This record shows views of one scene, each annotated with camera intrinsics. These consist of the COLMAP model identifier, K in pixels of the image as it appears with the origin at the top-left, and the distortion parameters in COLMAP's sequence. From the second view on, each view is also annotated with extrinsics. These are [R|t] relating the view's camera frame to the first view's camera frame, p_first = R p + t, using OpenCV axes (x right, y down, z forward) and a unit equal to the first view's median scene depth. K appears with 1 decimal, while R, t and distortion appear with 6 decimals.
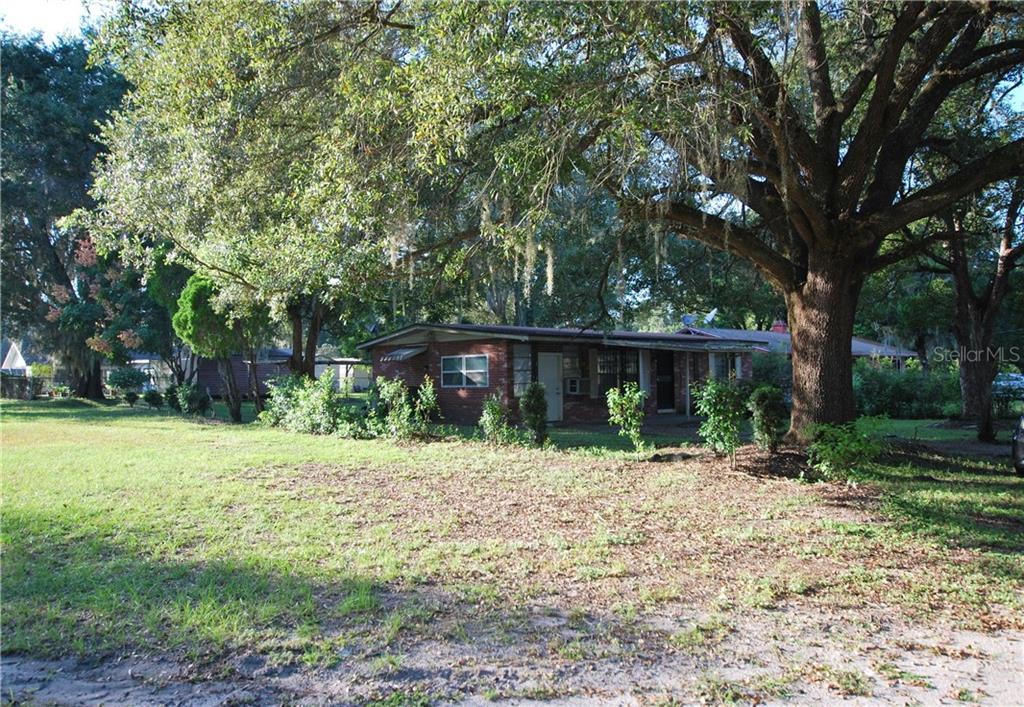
lens RADIAL K [[831.0, 0, 515.0], [0, 831.0, 355.1], [0, 0, 1]] dist [-0.000603, 0.000943]
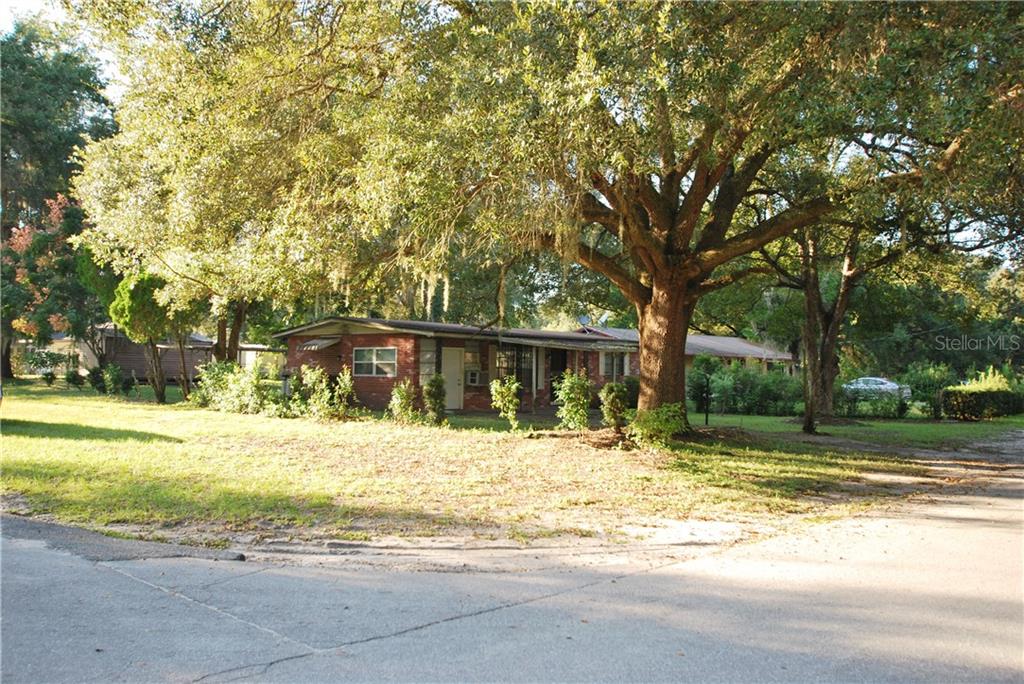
lens RADIAL K [[864.0, 0, 505.7], [0, 864.0, 349.6], [0, 0, 1]] dist [0.014936, 0.016146]
pose [[0.994988, 0.030698, 0.095162, 0.003223], [-0.031070, 0.999514, 0.002423, -0.007684], [-0.095041, -0.005368, 0.995459, -0.240469]]
